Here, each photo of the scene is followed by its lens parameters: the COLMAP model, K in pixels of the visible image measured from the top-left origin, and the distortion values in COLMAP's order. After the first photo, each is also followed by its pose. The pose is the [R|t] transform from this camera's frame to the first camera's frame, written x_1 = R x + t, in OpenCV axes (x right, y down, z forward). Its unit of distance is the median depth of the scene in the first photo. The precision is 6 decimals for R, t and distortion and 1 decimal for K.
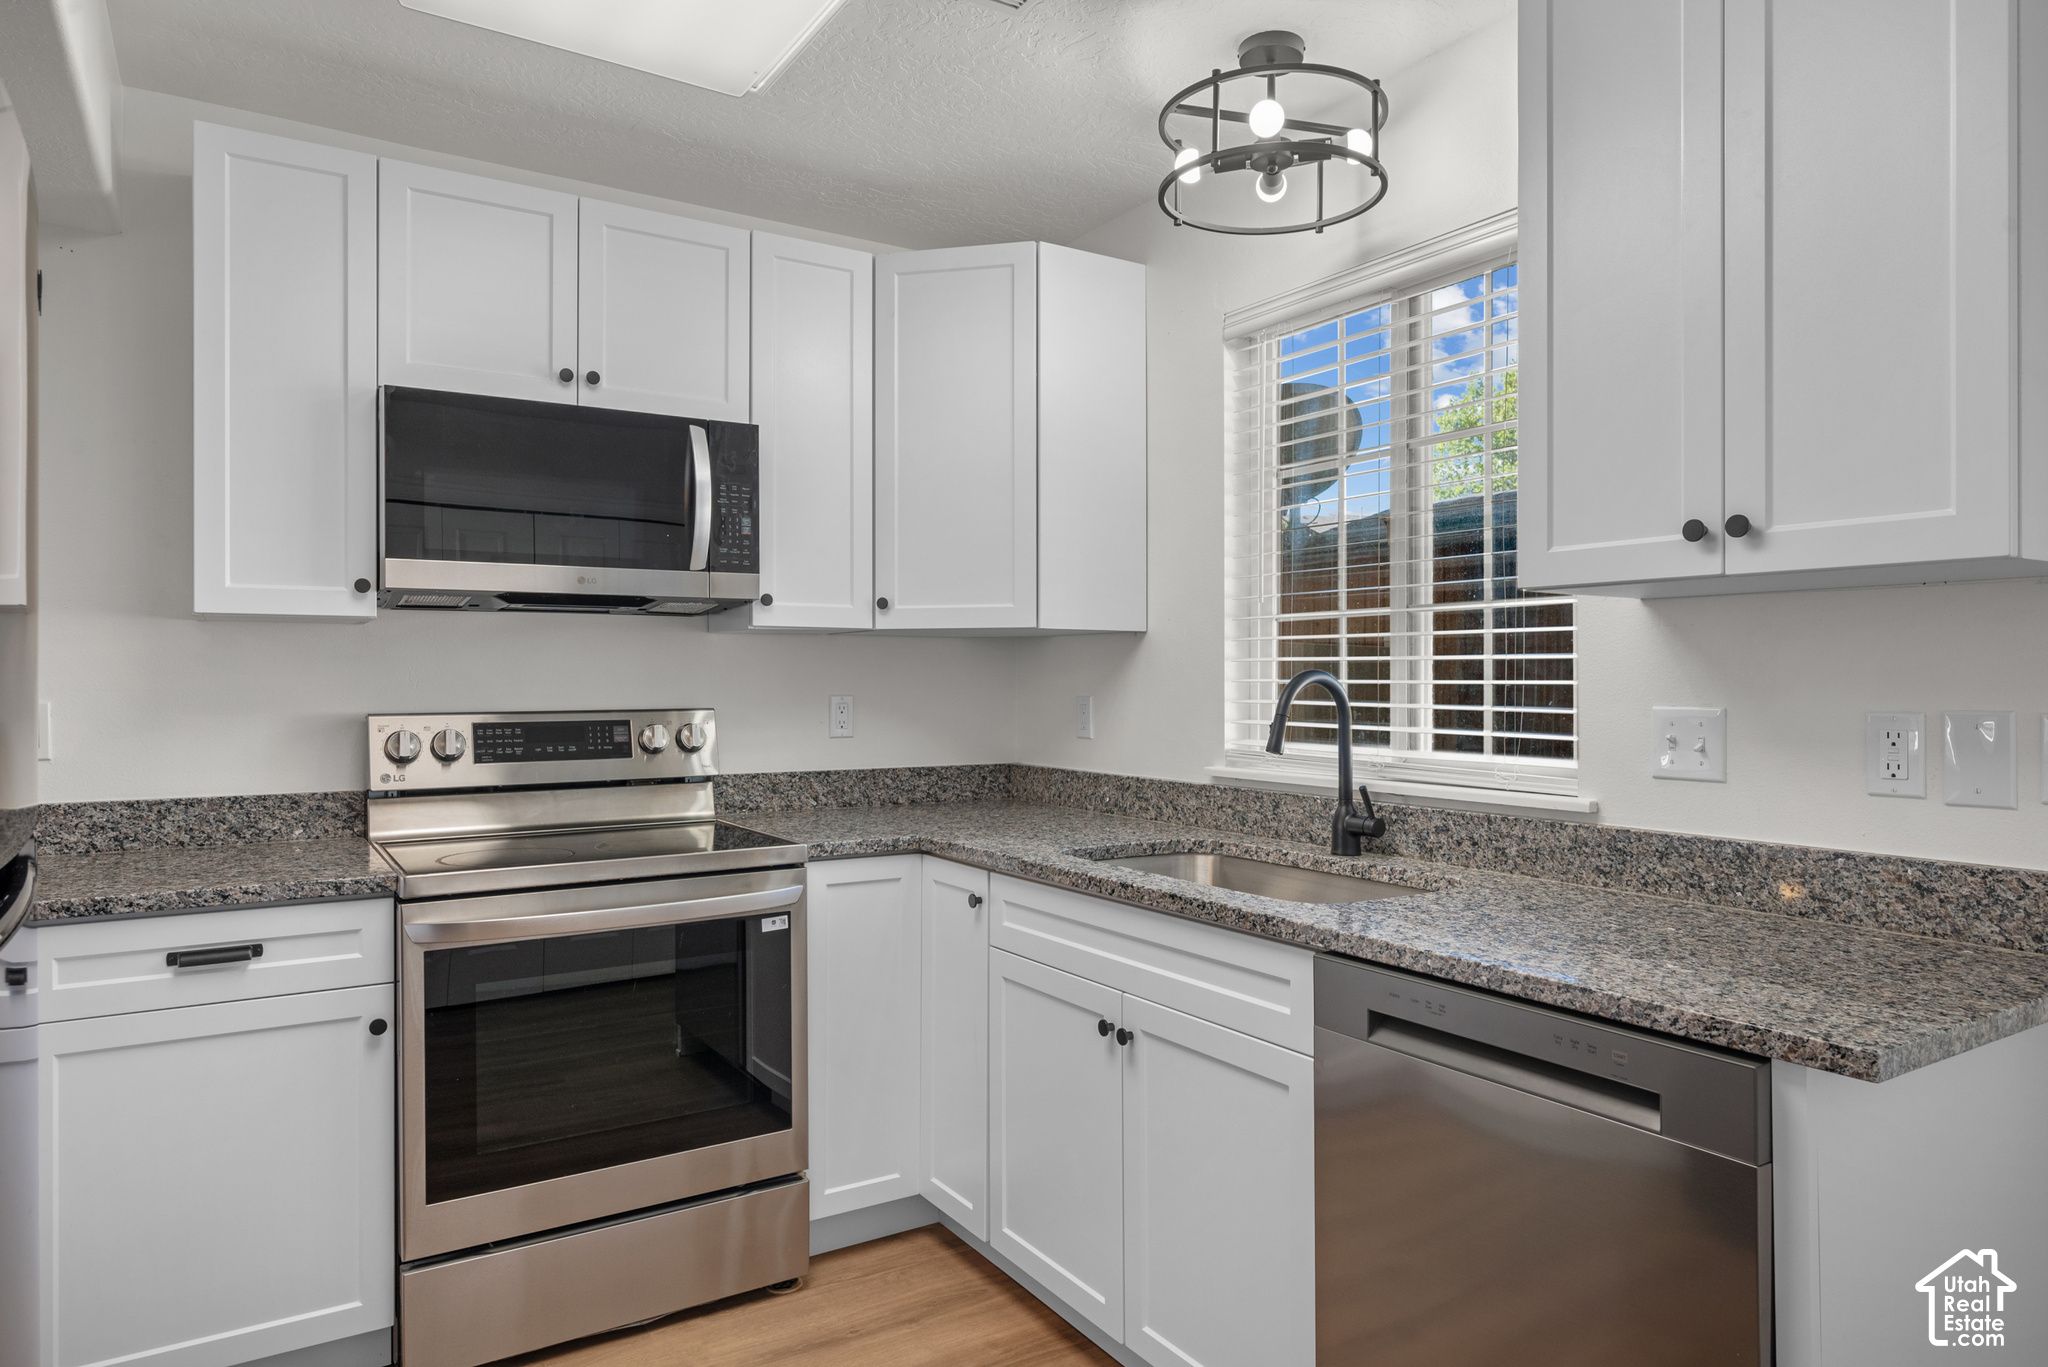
lens RADIAL K [[1252.9, 0, 1023.8], [0, 1252.9, 689.7], [0, 0, 1]] dist [-0.003640, 0.001214]
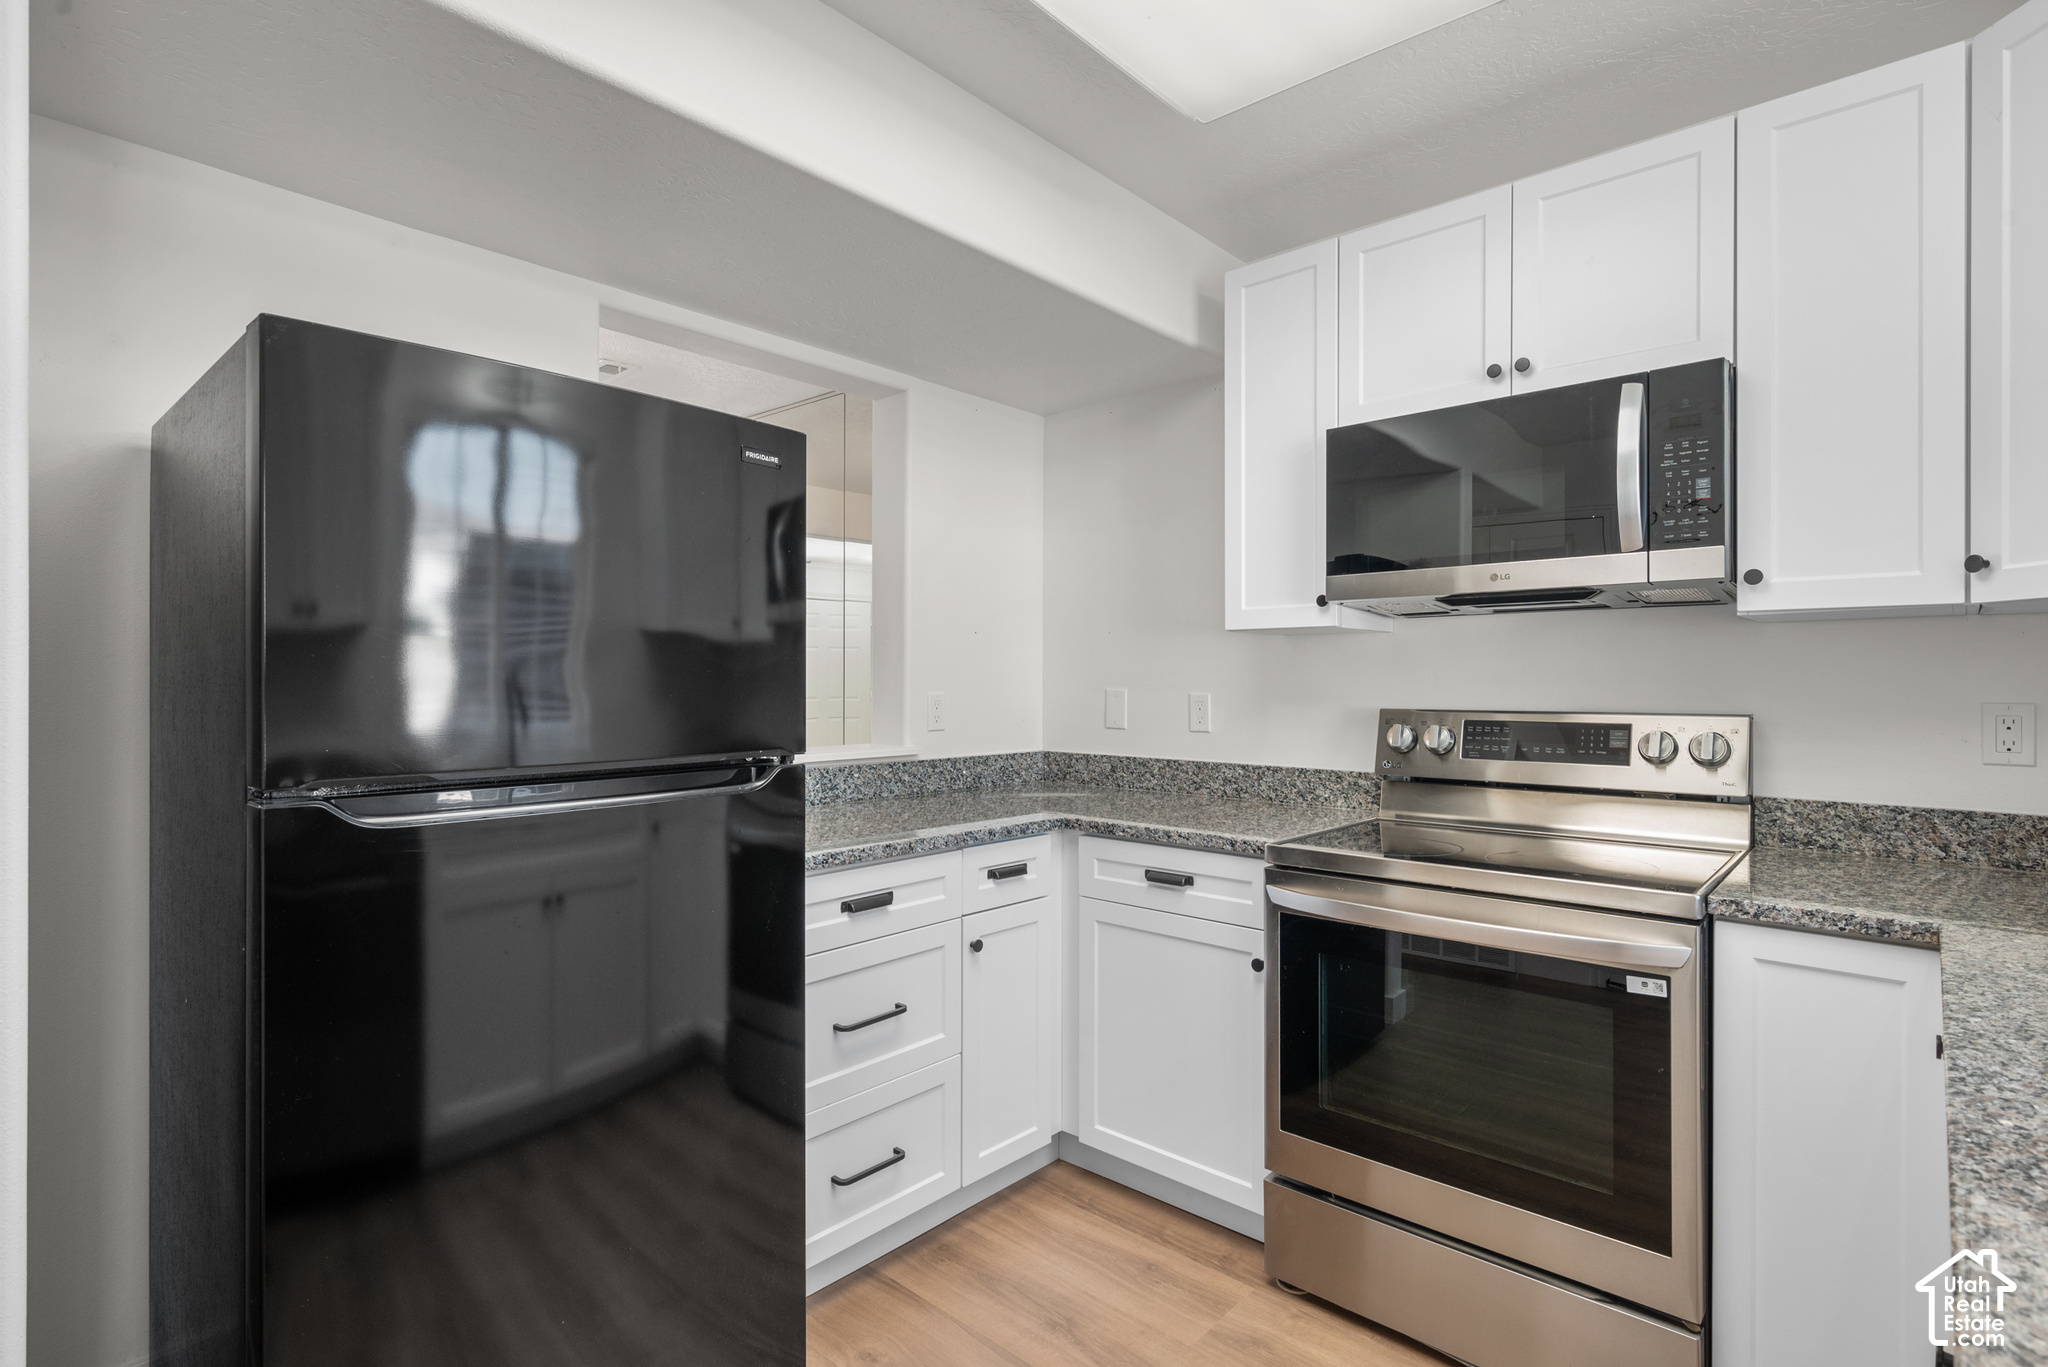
lens RADIAL K [[988.4, 0, 1029.9], [0, 988.4, 689.6], [0, 0, 1]] dist [0.001078, 0.000004]
pose [[0.277501, 0.010429, -0.960669, 0.287374], [-0.010790, 0.999912, 0.007739, -0.001976], [0.960665, 0.008218, 0.277589, 0.439355]]
